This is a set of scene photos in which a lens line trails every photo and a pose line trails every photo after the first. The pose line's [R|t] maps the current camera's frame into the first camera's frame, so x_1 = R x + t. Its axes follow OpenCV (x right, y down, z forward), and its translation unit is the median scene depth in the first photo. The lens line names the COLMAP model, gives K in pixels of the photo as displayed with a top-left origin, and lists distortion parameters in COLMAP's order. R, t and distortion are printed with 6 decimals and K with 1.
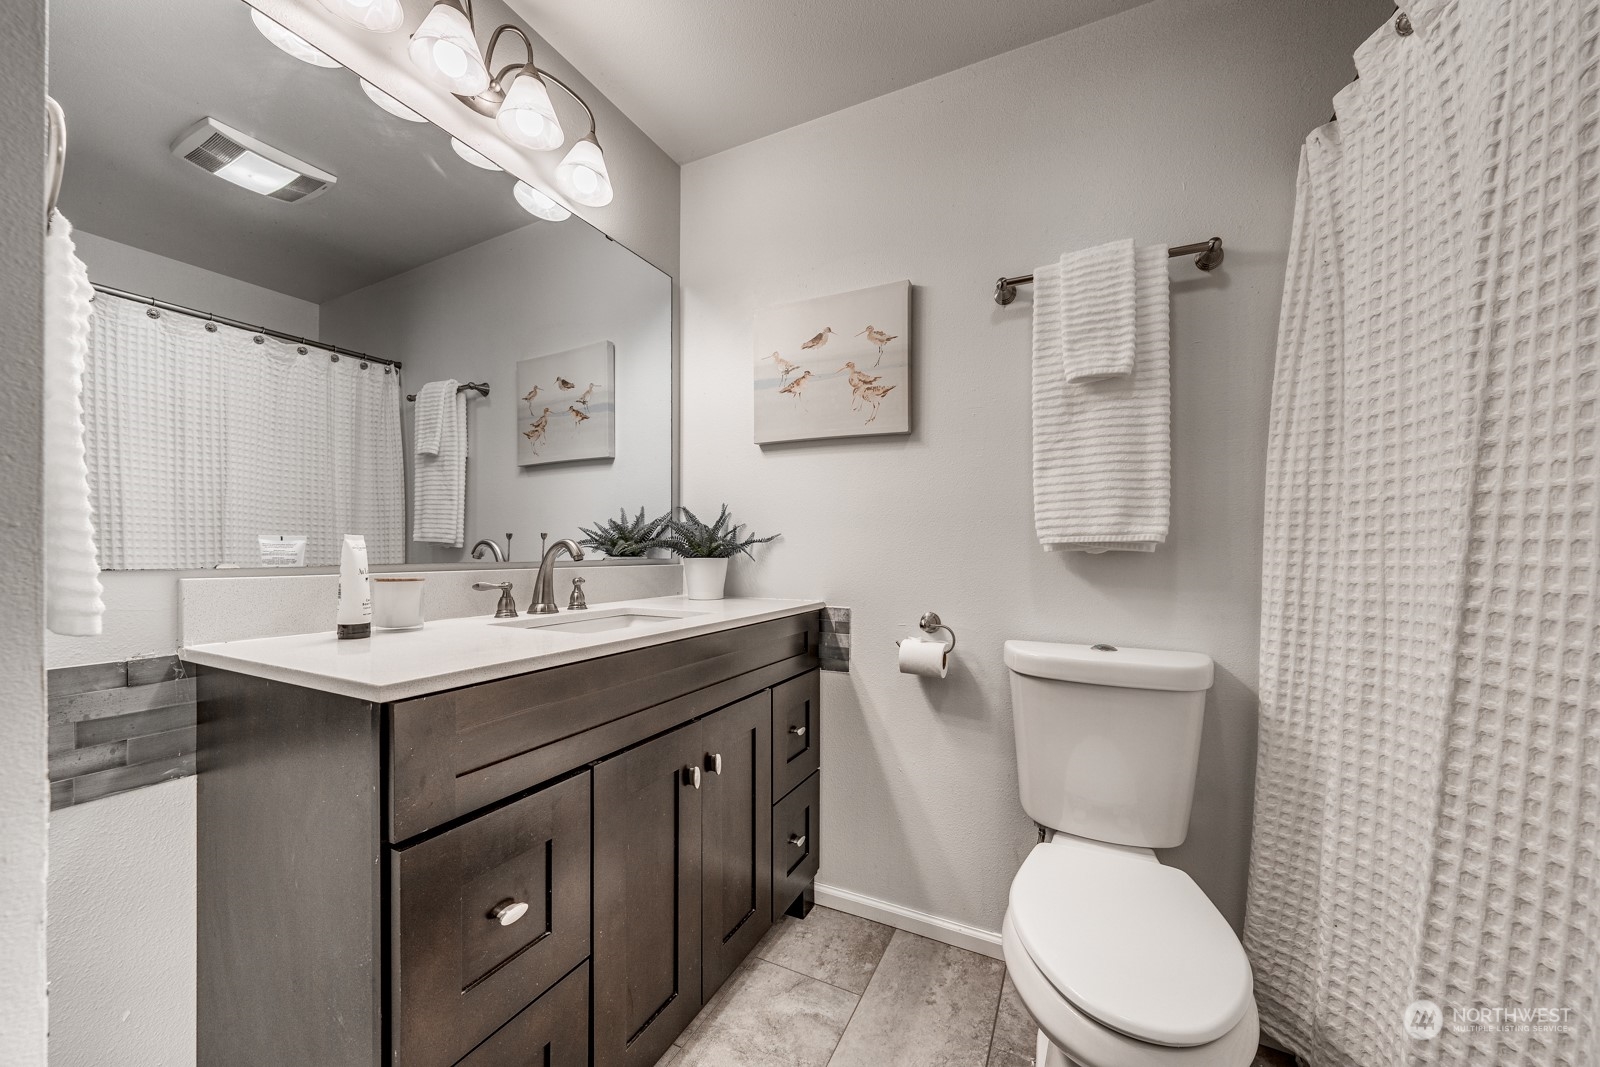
lens RADIAL K [[577.1, 0, 803.4], [0, 577.1, 548.4], [0, 0, 1]] dist [-0.001358, -0.000477]
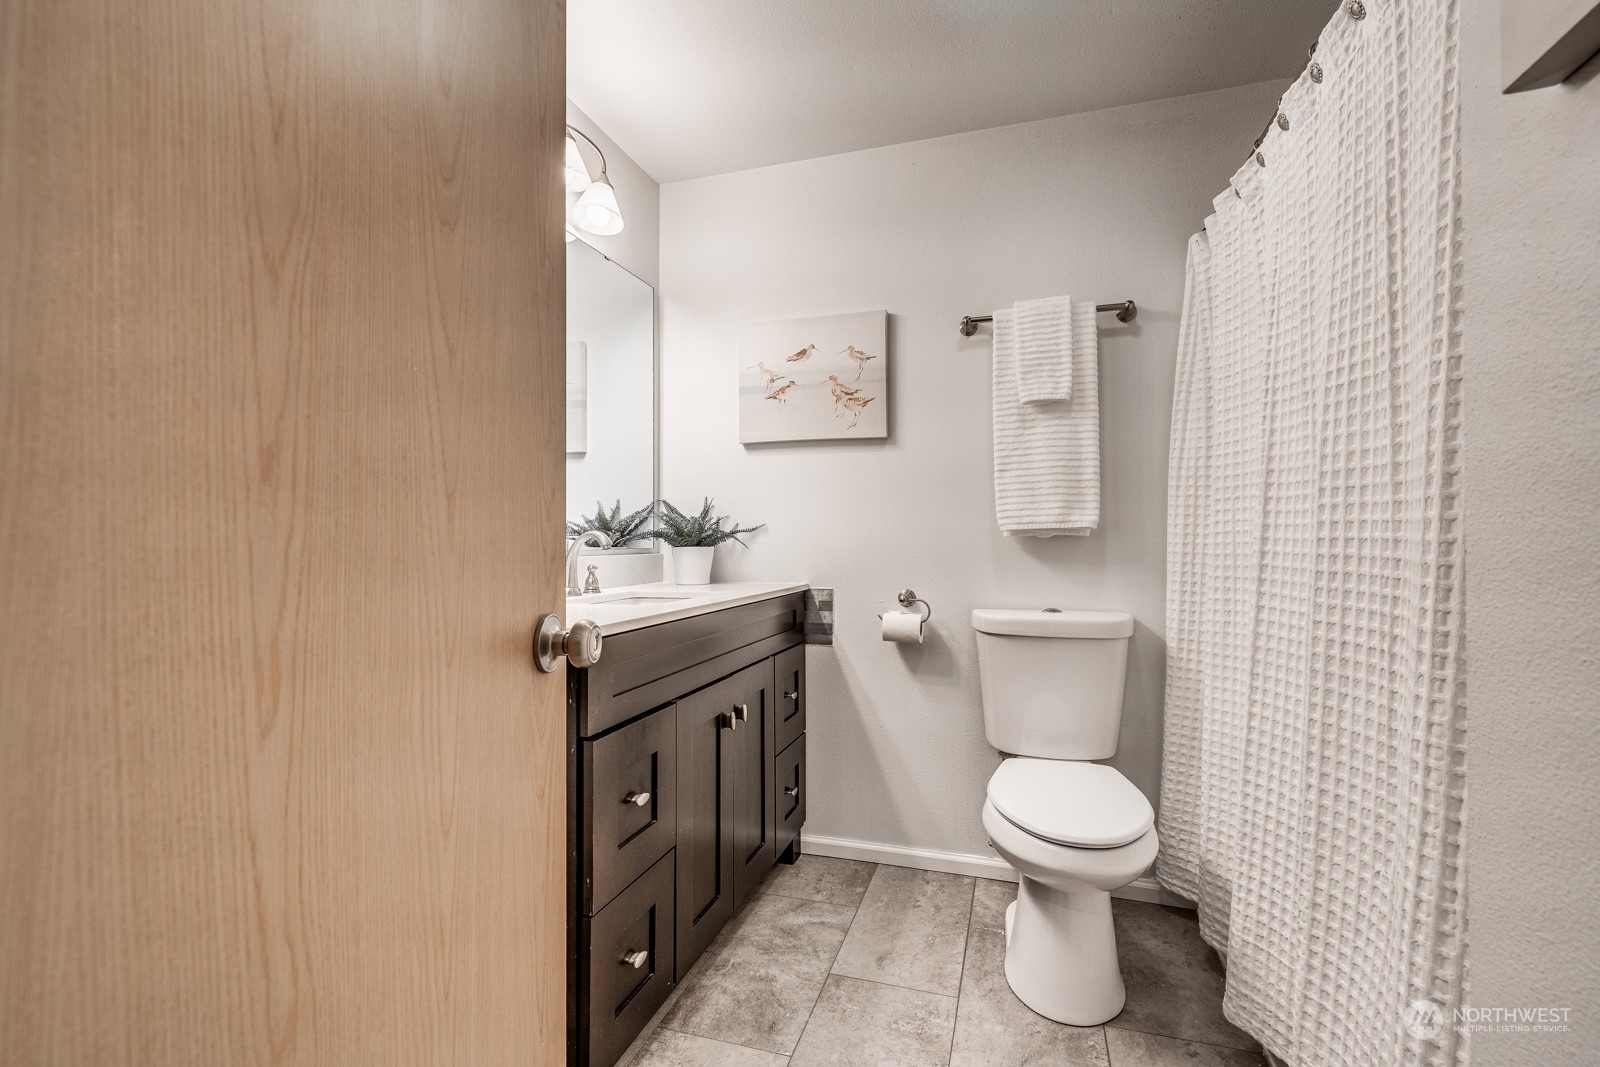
lens RADIAL K [[531.1, 0, 800.0], [0, 531.1, 533.5], [0, 0, 1]] dist [-0.001069, -0.000182]
pose [[0.999012, -0.010116, 0.043281, -0.088446], [0.010414, 0.999924, -0.006674, 0.002080], [-0.043210, 0.007118, 0.999041, -0.156521]]
